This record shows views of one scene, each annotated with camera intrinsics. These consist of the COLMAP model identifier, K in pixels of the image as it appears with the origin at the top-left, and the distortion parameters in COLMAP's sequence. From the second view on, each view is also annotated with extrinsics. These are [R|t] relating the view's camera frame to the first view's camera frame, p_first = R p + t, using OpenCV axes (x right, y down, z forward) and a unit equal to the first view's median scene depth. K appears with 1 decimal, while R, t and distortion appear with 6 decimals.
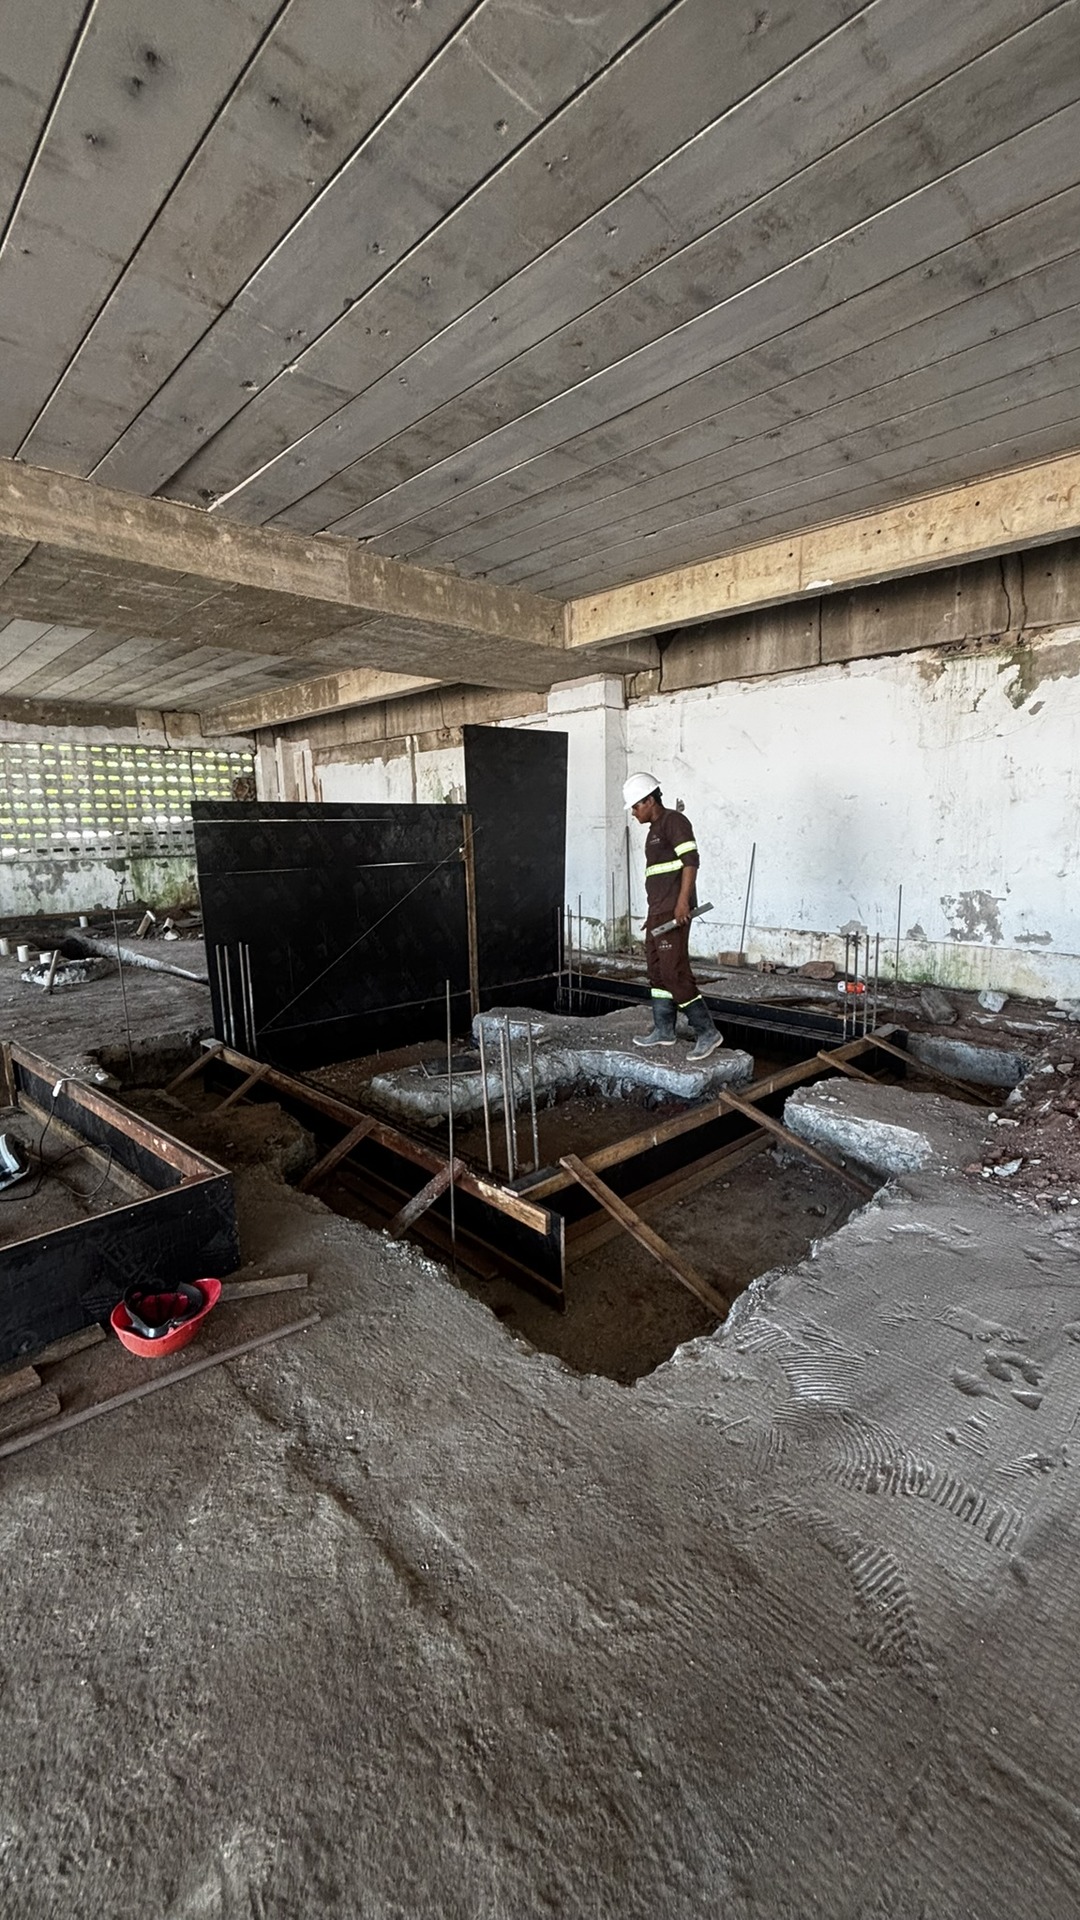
lens RADIAL K [[786.2, 0, 543.2], [0, 786.2, 956.1], [0, 0, 1]] dist [-0.001134, 0.001653]
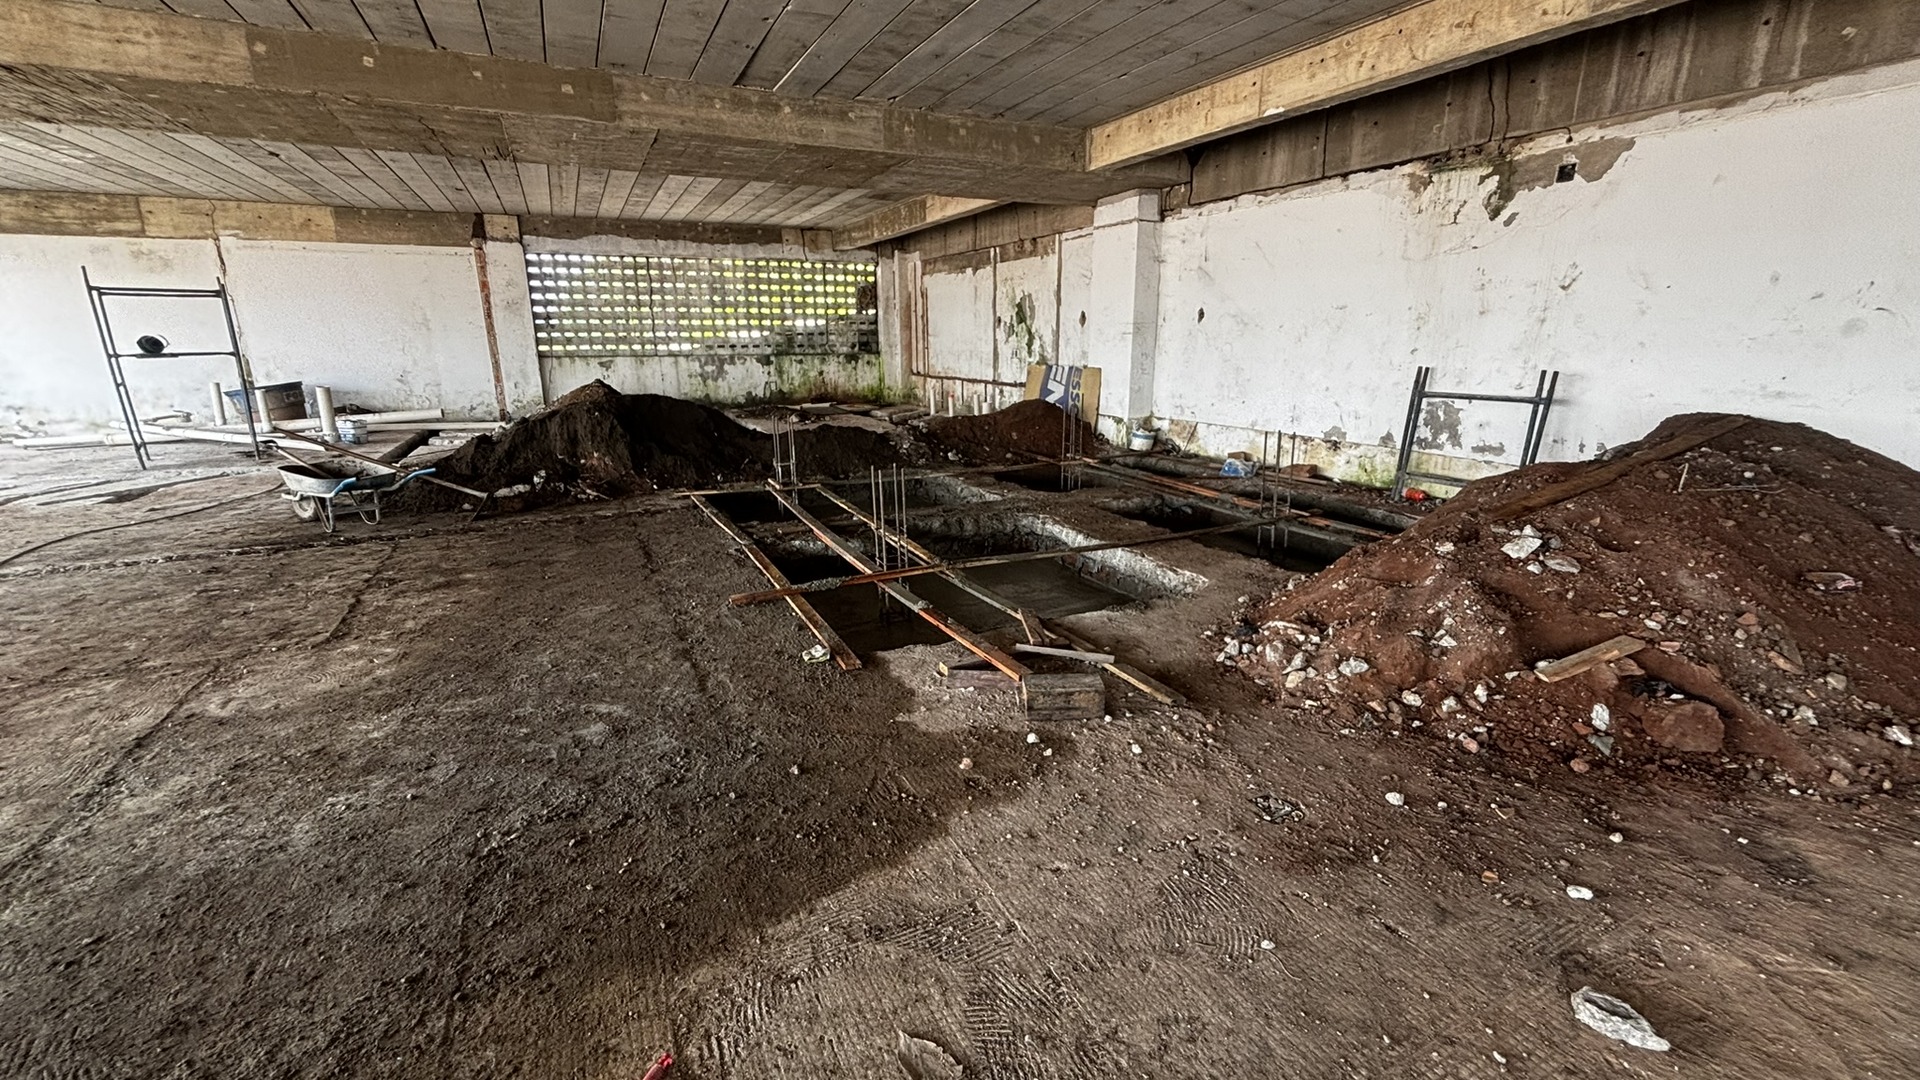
lens RADIAL K [[786.2, 0, 956.6], [0, 786.2, 532.0], [0, 0, 1]] dist [-0.001134, 0.001653]
pose [[0.950964, 0.088836, -0.296271, 0.261766], [-0.062862, 0.993386, 0.096091, 0.028765], [0.302847, -0.072754, 0.950258, -0.188082]]
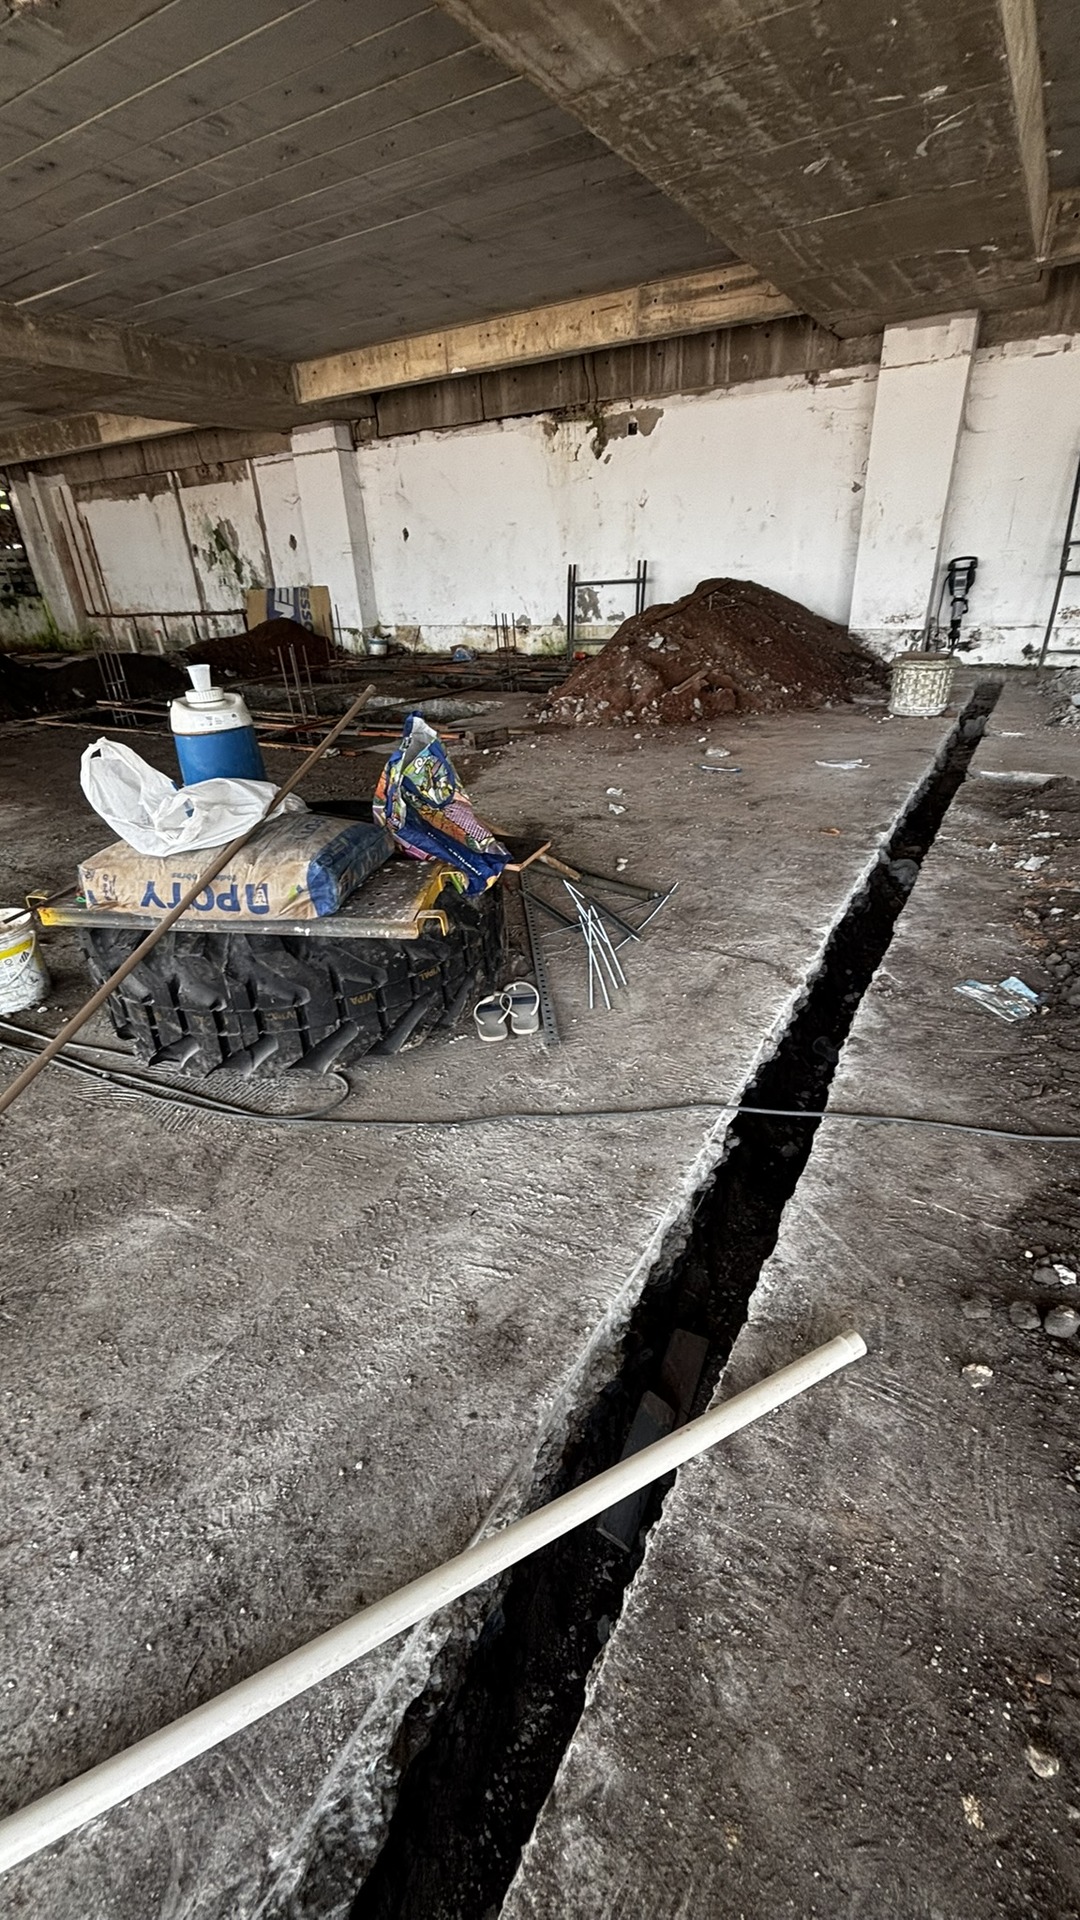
lens RADIAL K [[786.2, 0, 547.1], [0, 786.2, 958.6], [0, 0, 1]] dist [-0.001134, 0.001653]
pose [[0.966876, -0.138189, 0.214605, 0.025392], [0.068771, 0.950715, 0.302344, 0.143530], [-0.245808, -0.277571, 0.928726, -0.671276]]
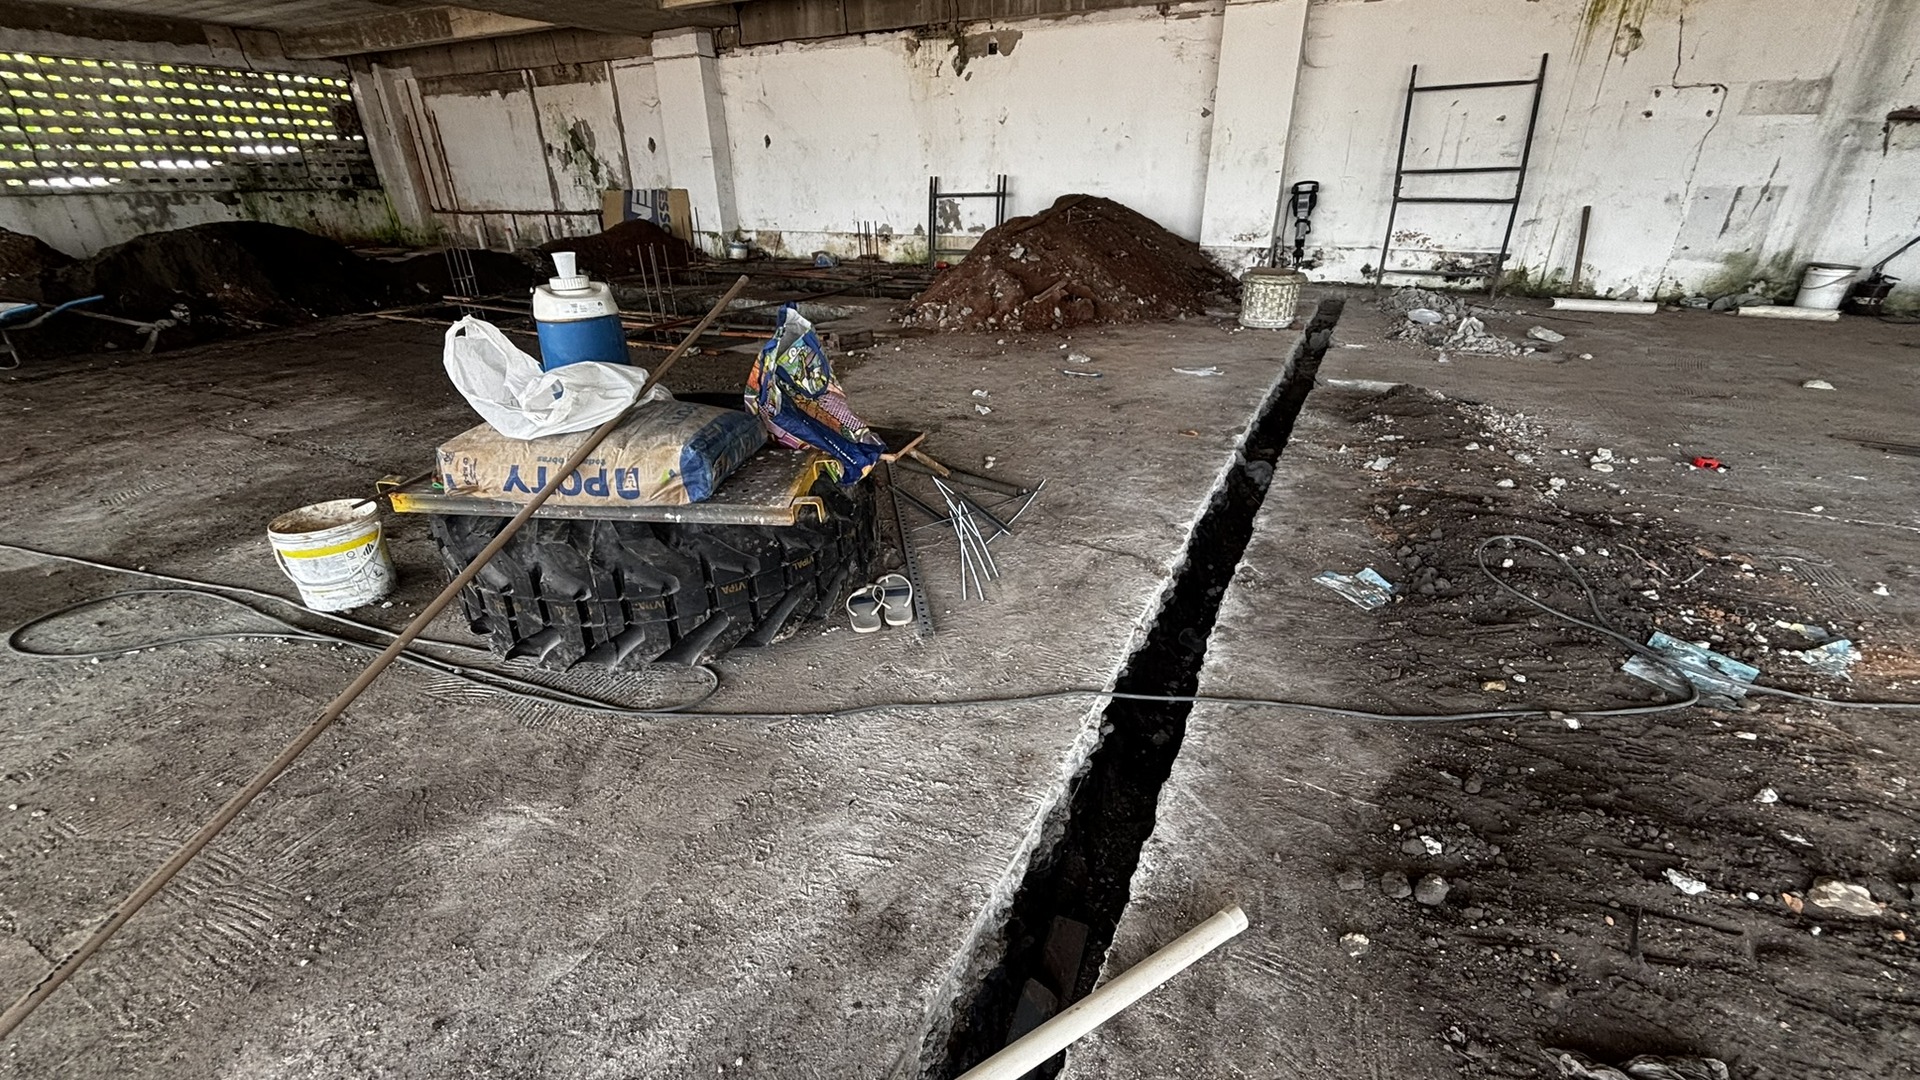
lens RADIAL K [[786.2, 0, 963.7], [0, 786.2, 537.3], [0, 0, 1]] dist [-0.001134, 0.001653]
pose [[0.948066, -0.127897, 0.291226, 0.017429], [0.046732, 0.961669, 0.270200, 0.150307], [-0.314621, -0.242558, 0.917703, -0.671840]]
